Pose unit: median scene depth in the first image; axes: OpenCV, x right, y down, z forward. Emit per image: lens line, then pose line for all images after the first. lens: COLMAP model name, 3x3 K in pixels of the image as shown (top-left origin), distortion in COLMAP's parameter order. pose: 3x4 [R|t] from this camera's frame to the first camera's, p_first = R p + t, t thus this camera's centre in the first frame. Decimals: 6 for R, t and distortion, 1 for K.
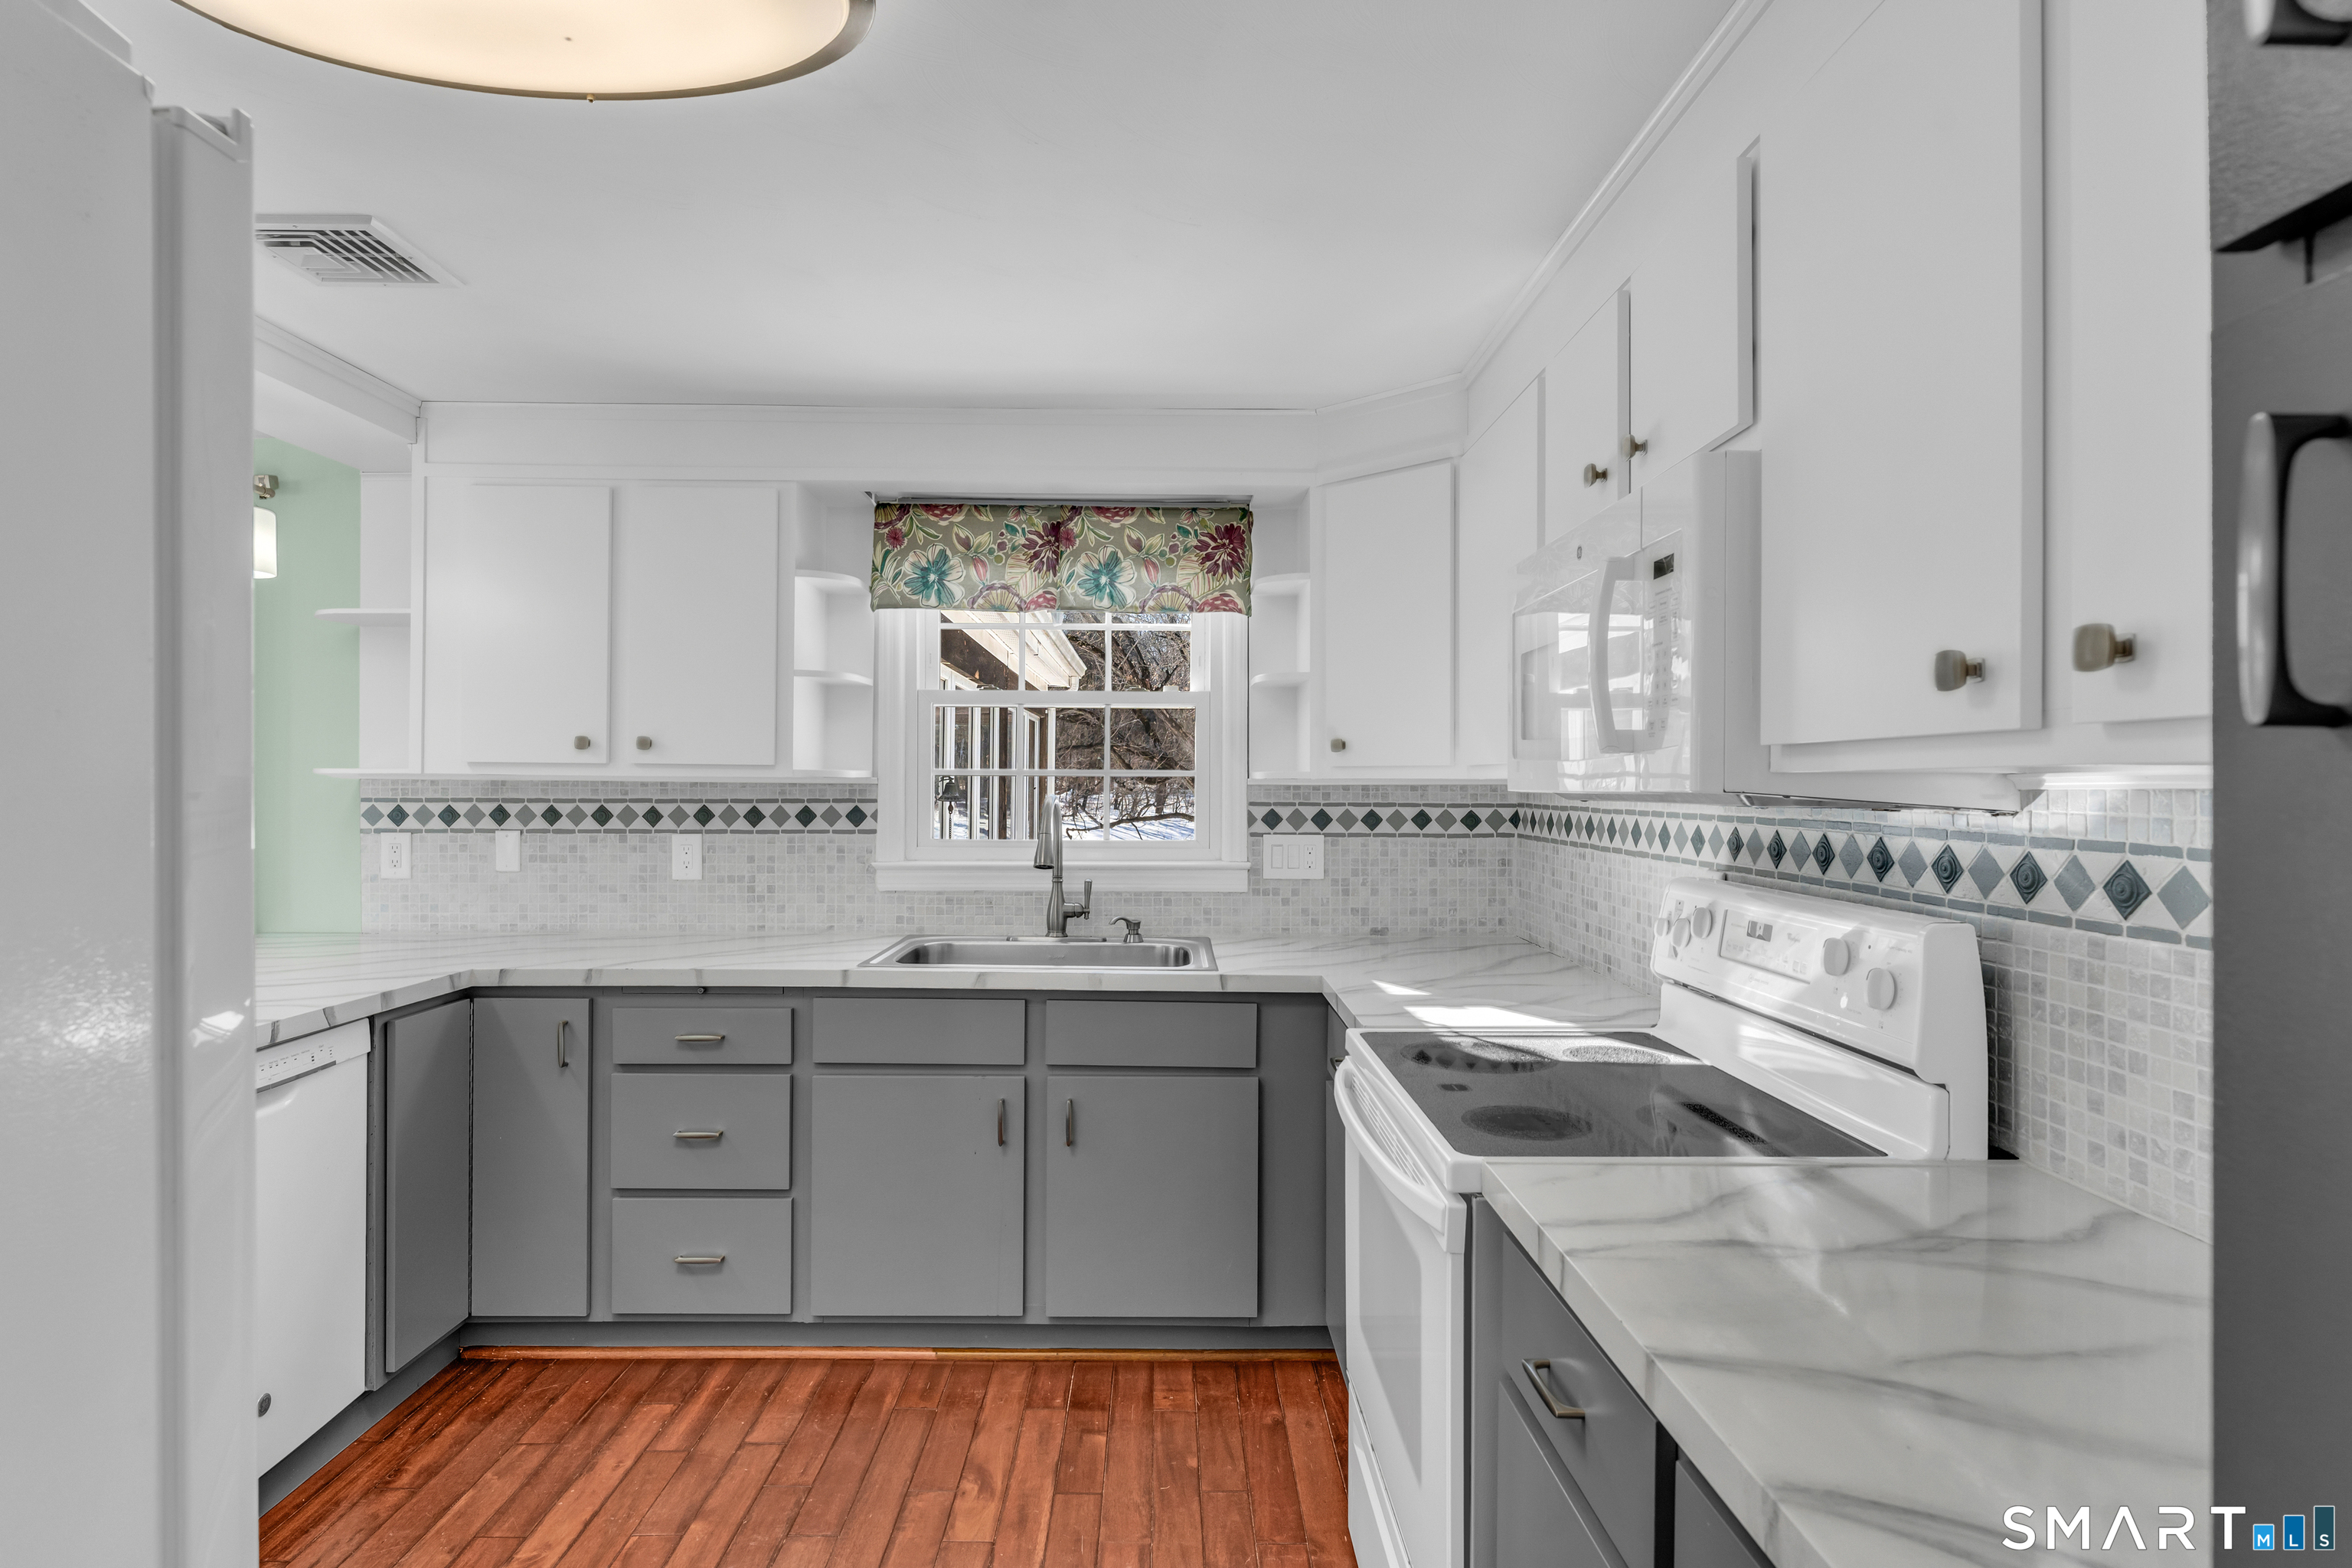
lens RADIAL K [[1175.6, 0, 1179.0], [0, 1175.6, 787.8], [0, 0, 1]] dist [0.000213, -0.002085]
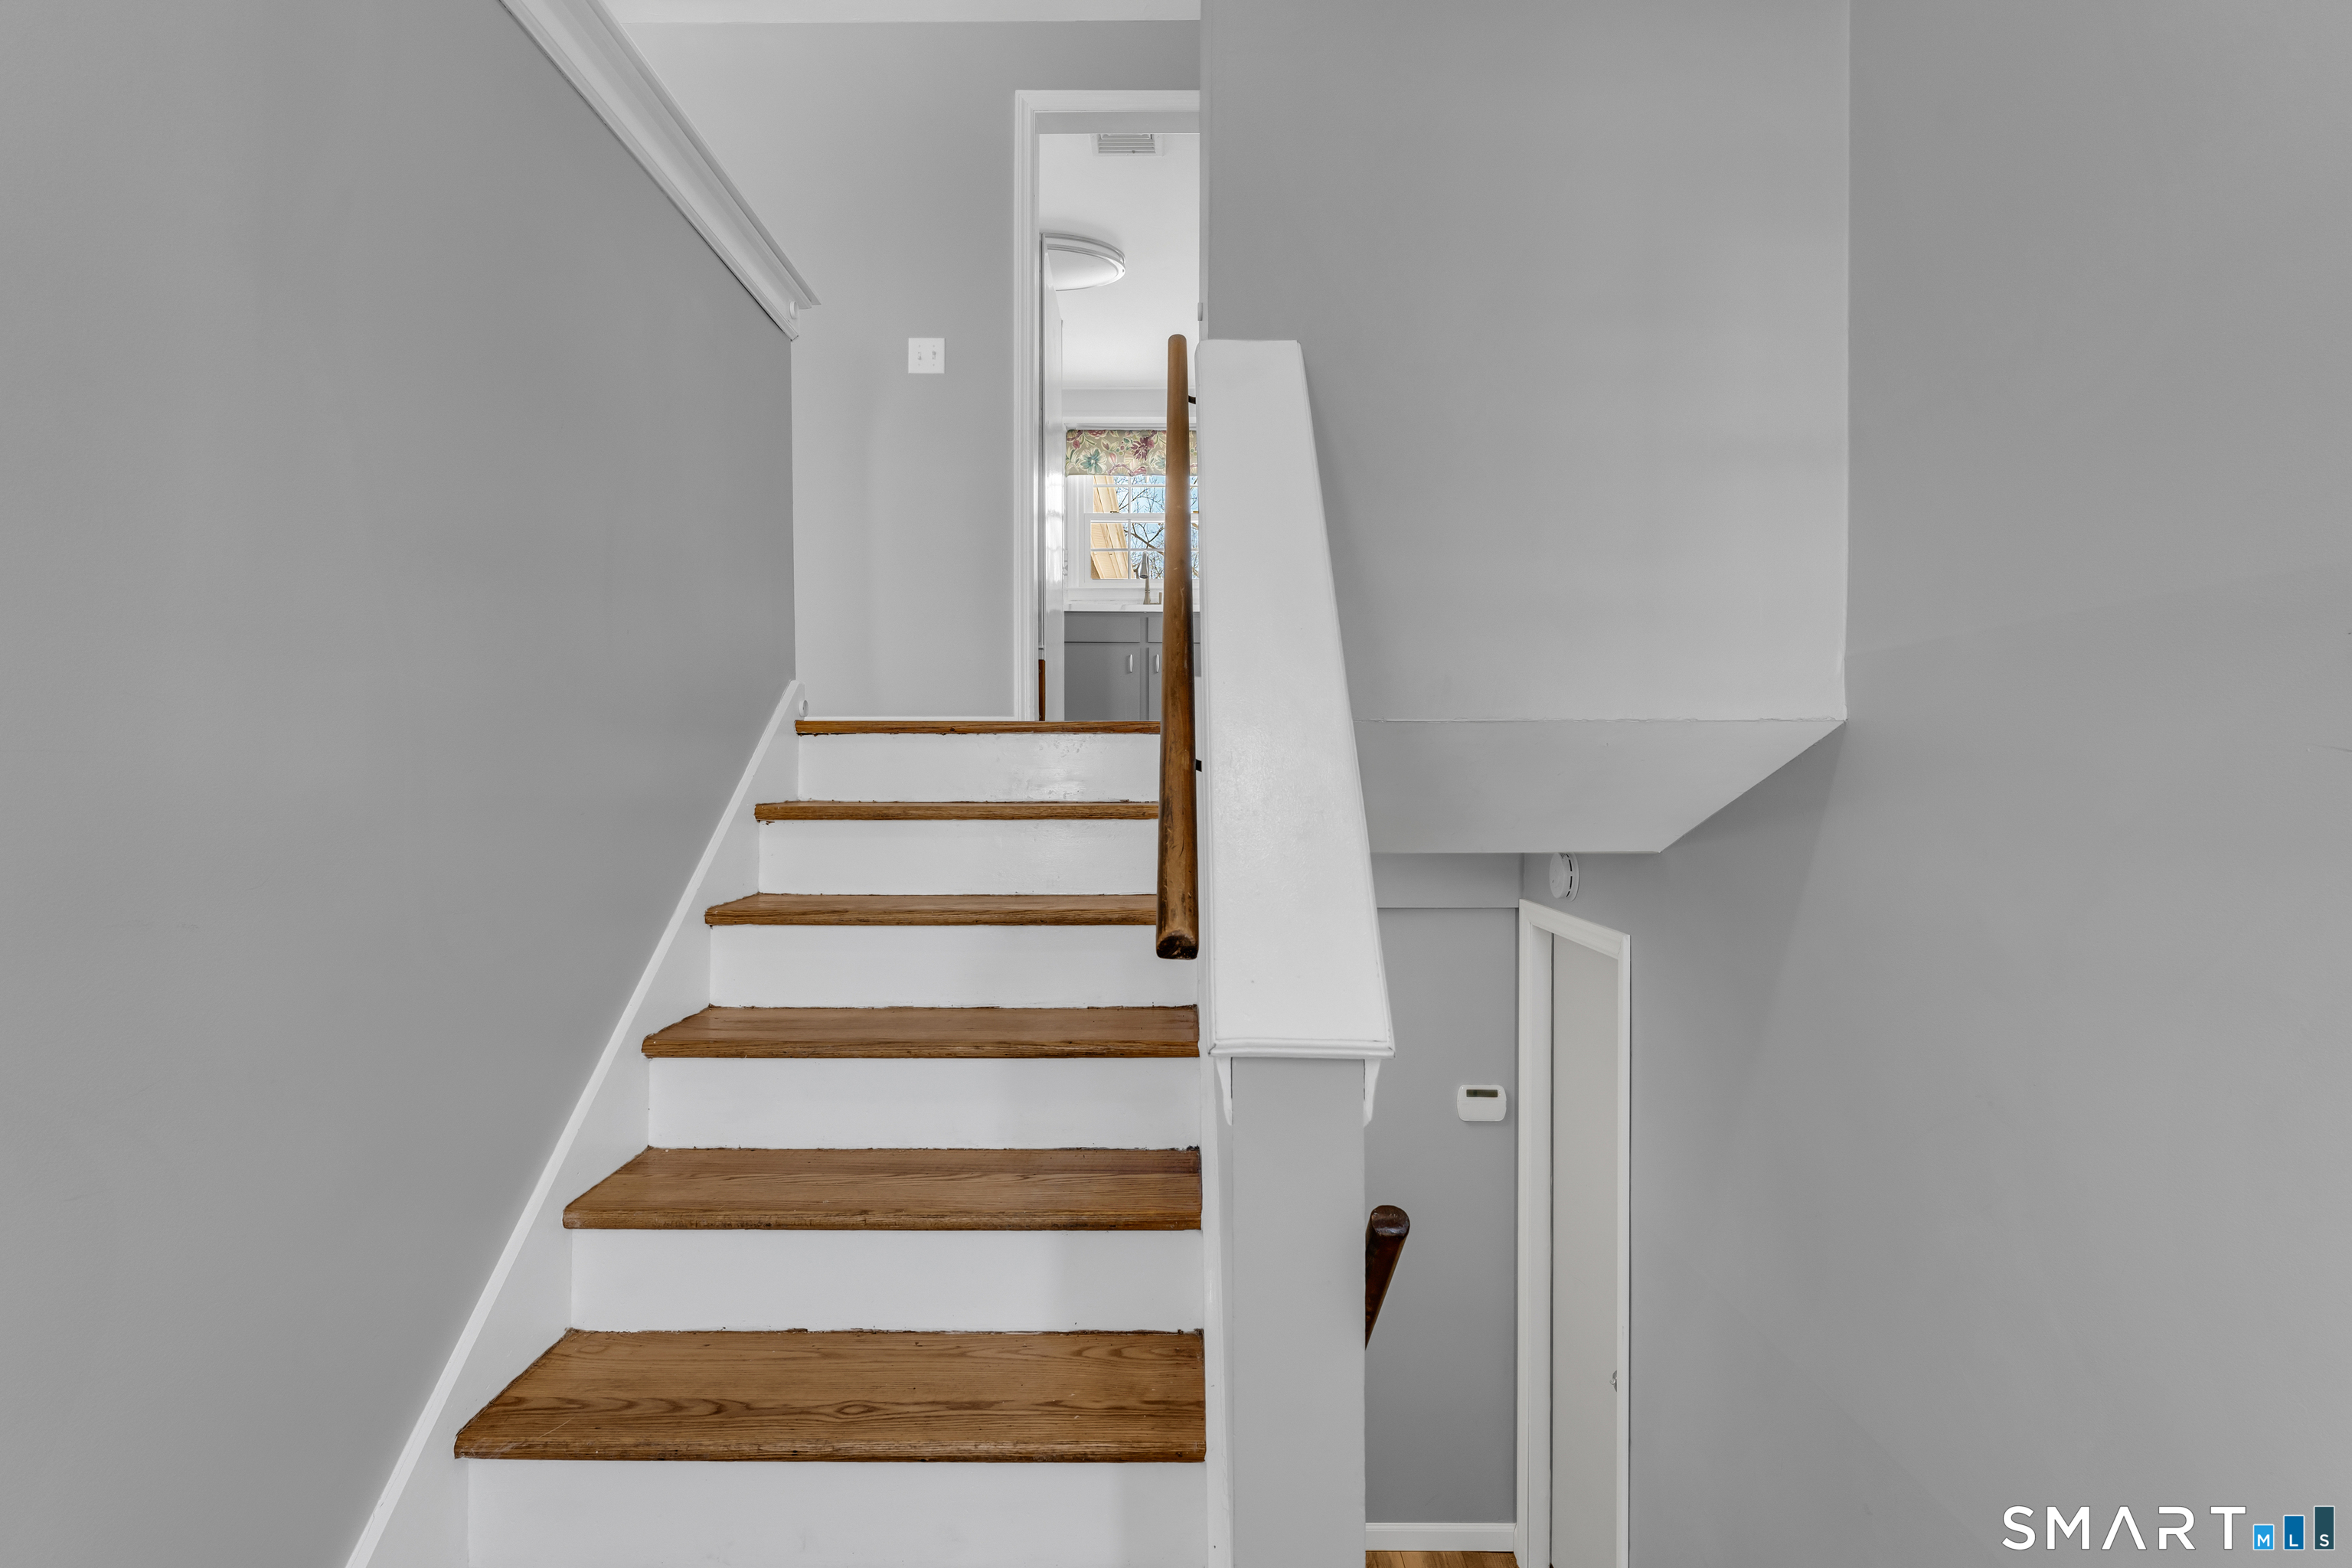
lens RADIAL K [[1175.6, 0, 1180.1], [0, 1175.6, 785.0], [0, 0, 1]] dist [0.000213, -0.002085]
pose [[0.999722, -0.003609, -0.023304, 0.013609], [0.003641, 0.999992, 0.001326, 0.446072], [0.023299, -0.001410, 0.999728, -1.282638]]
